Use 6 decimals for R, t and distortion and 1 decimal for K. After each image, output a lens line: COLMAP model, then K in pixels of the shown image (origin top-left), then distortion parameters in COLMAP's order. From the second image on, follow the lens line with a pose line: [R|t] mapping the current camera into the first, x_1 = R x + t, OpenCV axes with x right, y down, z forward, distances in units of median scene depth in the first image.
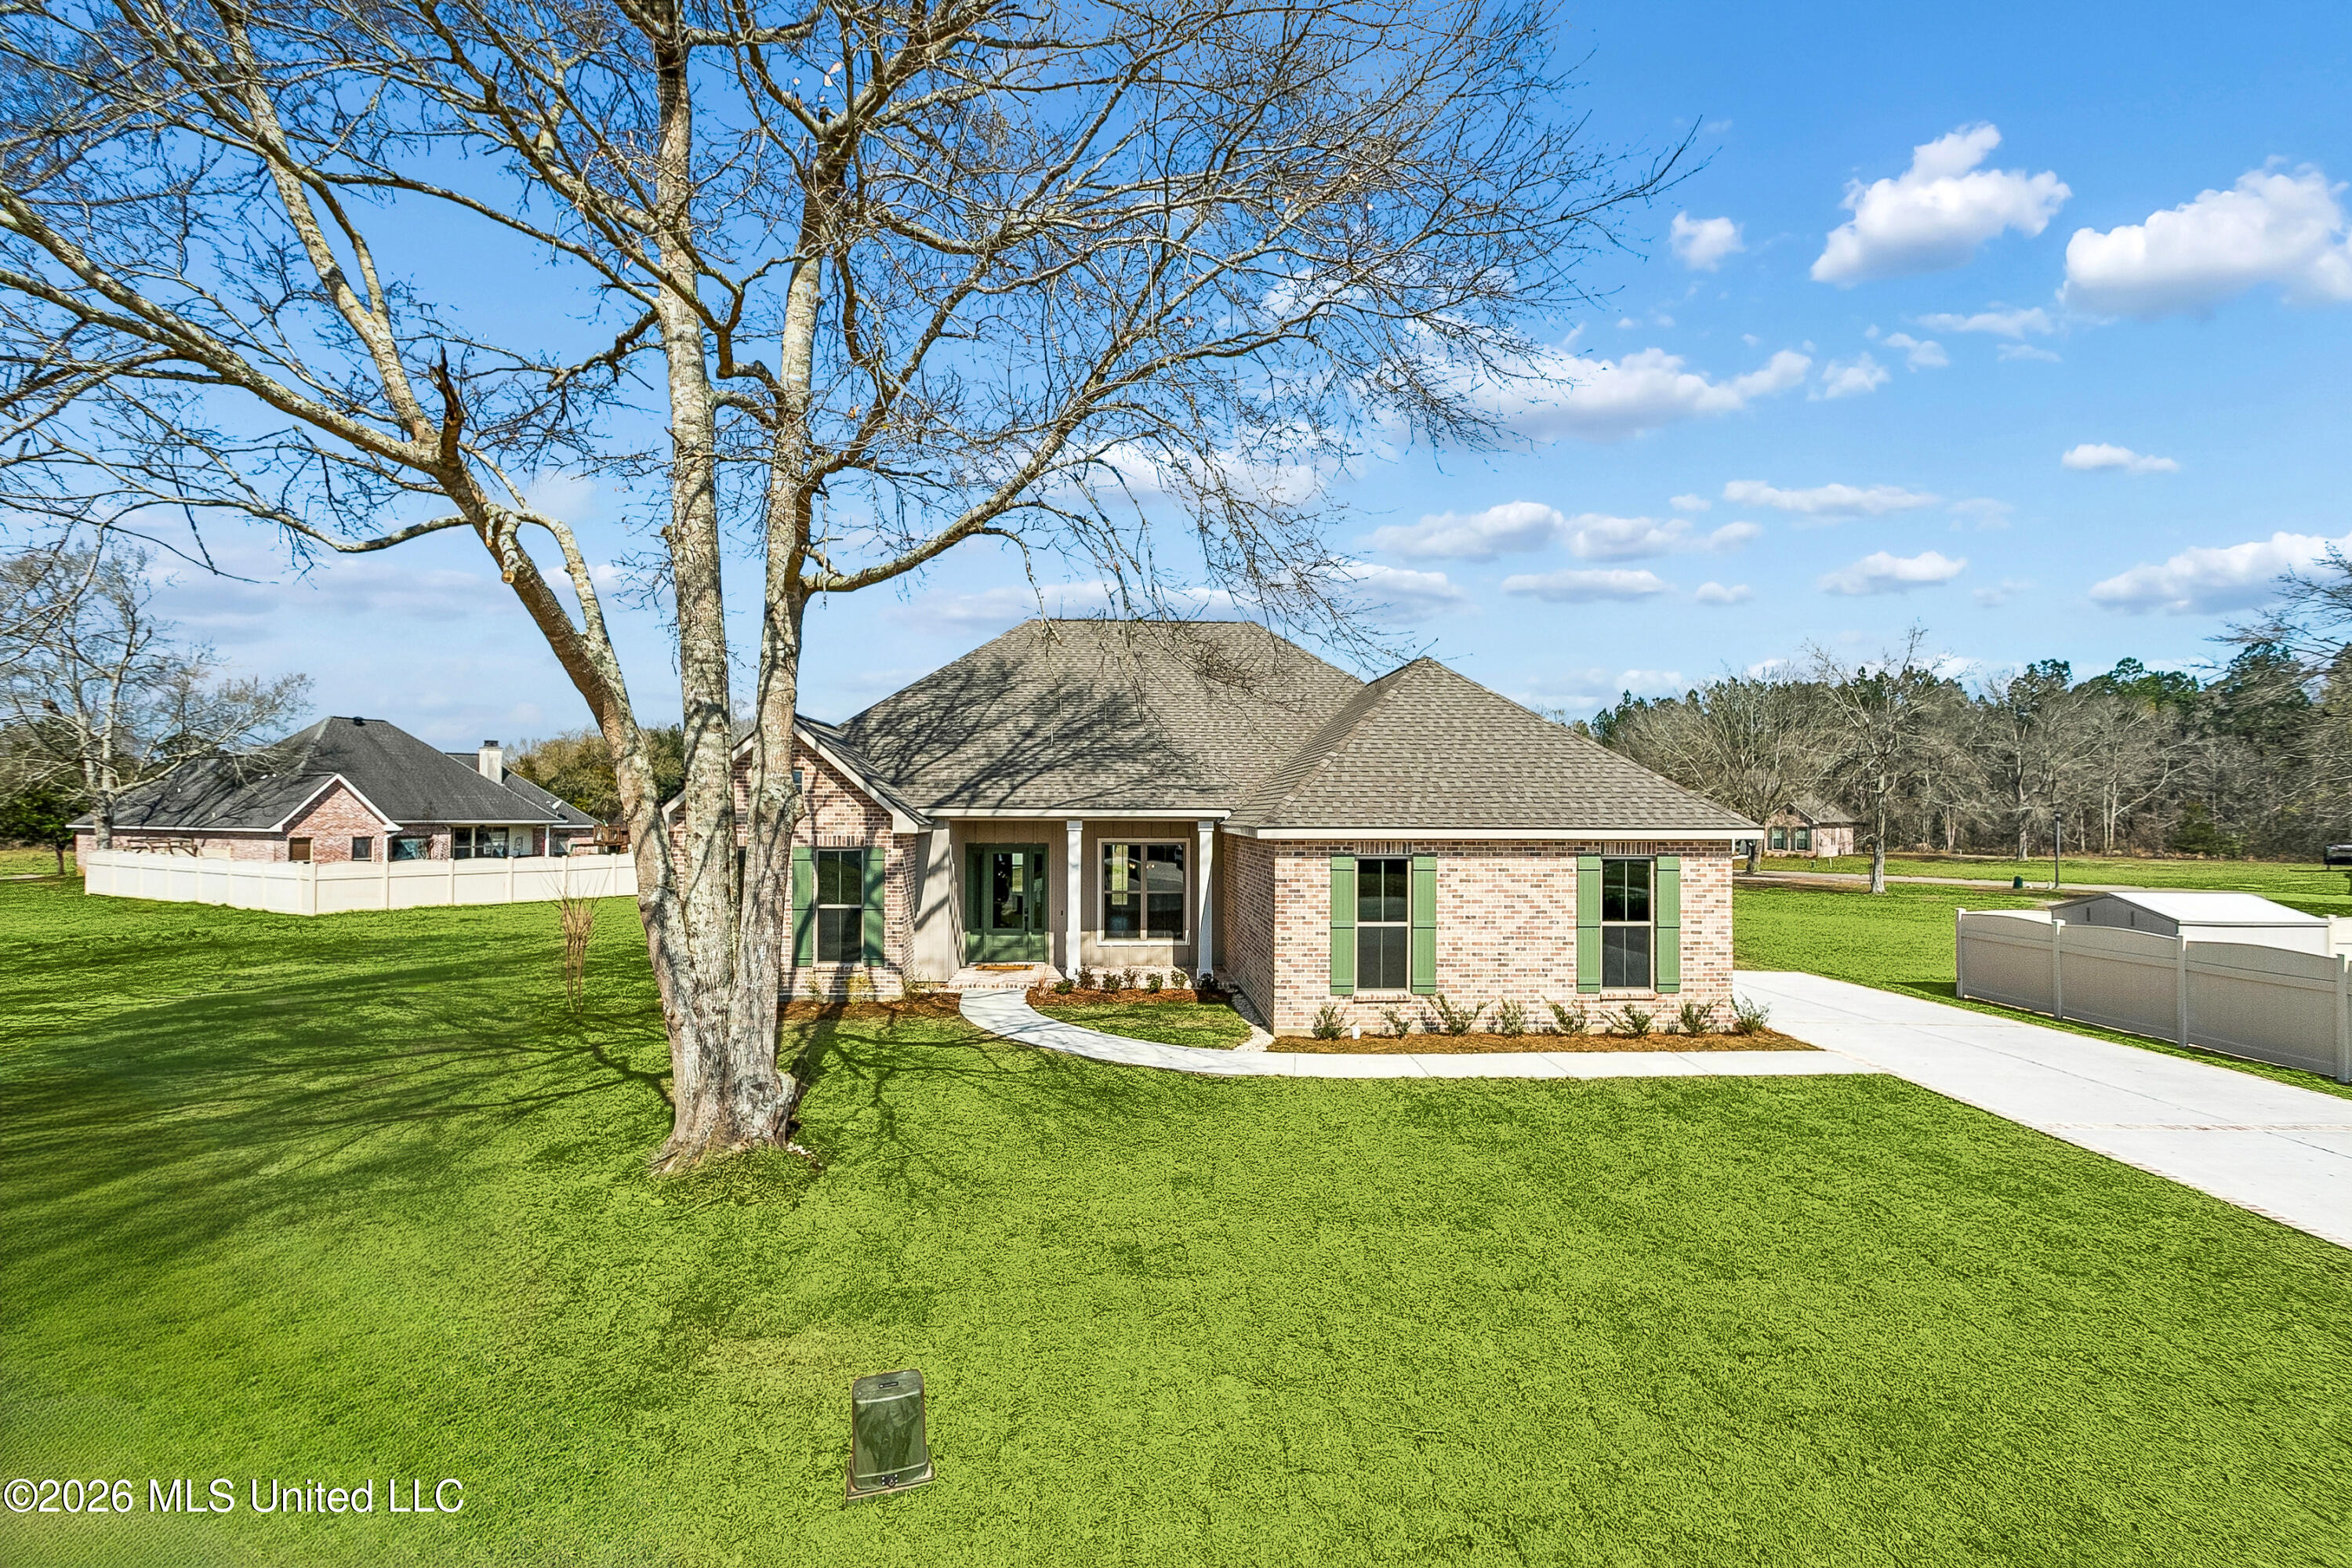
lens RADIAL K [[1113.5, 0, 1168.0], [0, 1113.5, 790.4], [0, 0, 1]] dist [-0.002208, -0.000239]
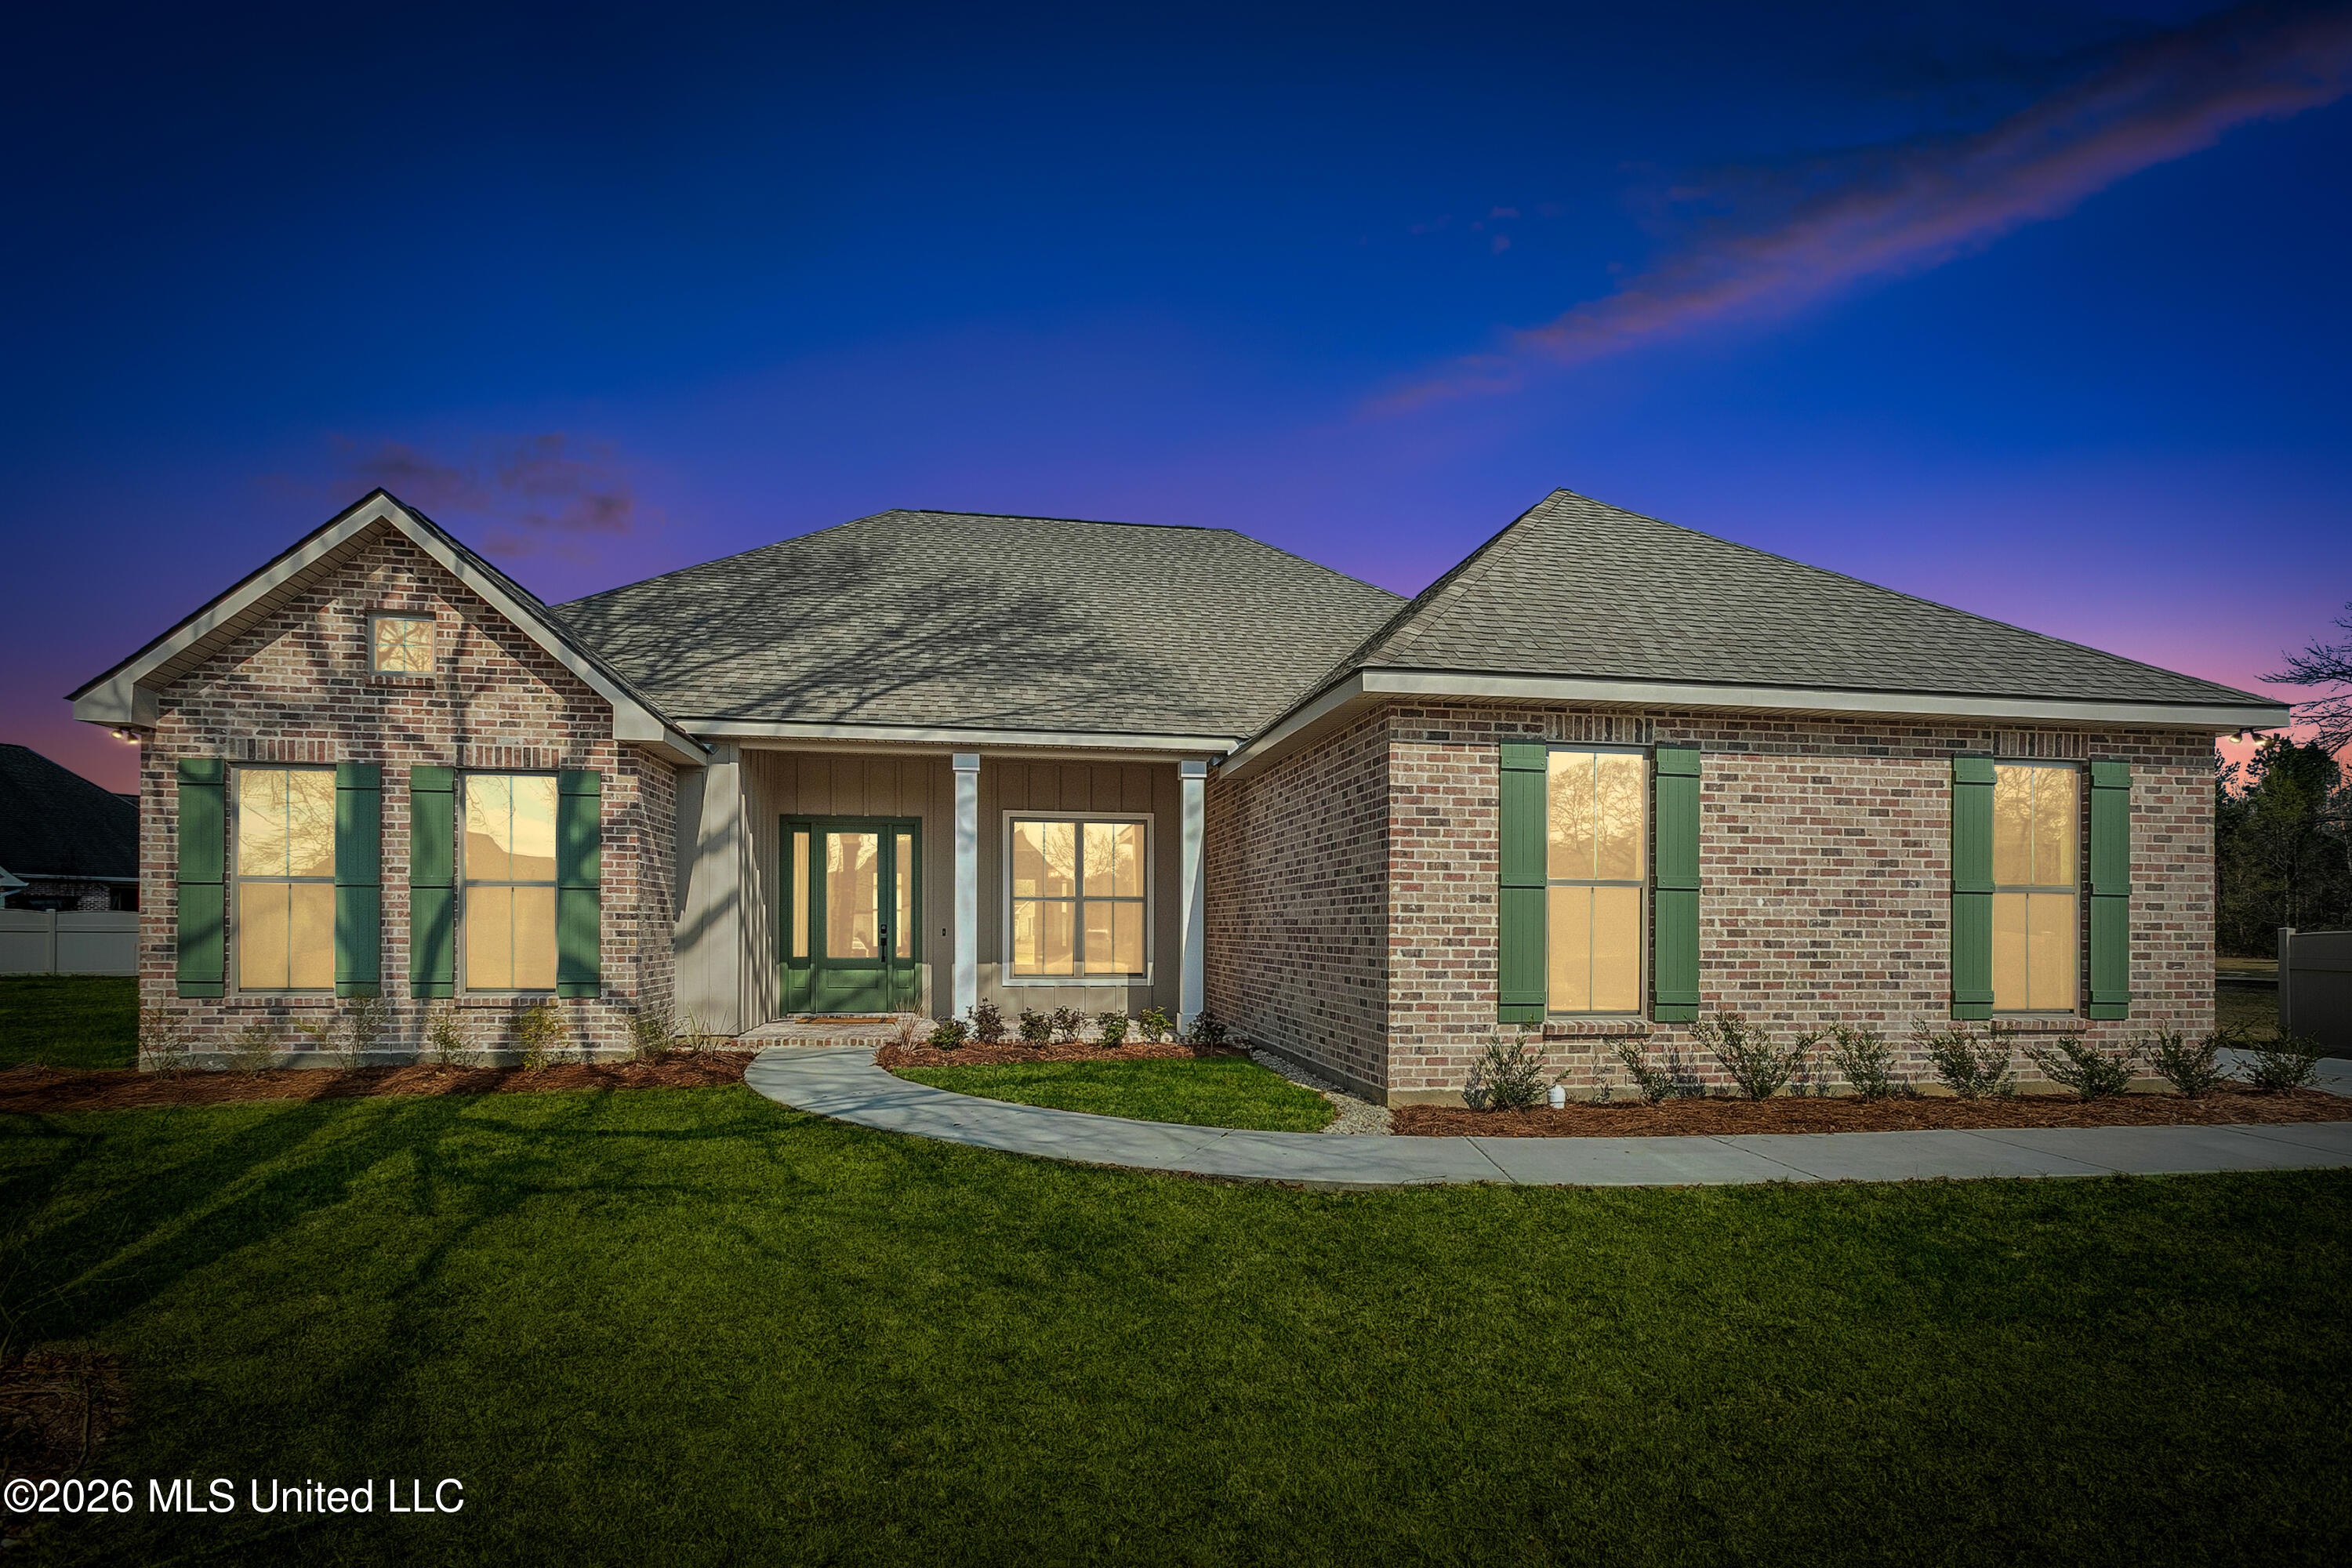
lens RADIAL K [[1127.8, 0, 1179.7], [0, 1127.8, 911.9], [0, 0, 1]] dist [0.002241, 0.000313]
pose [[0.993971, 0.007998, 0.109355, -0.041544], [-0.008214, 0.999965, 0.001527, 0.114506], [-0.109339, -0.002416, 0.994002, 0.441013]]
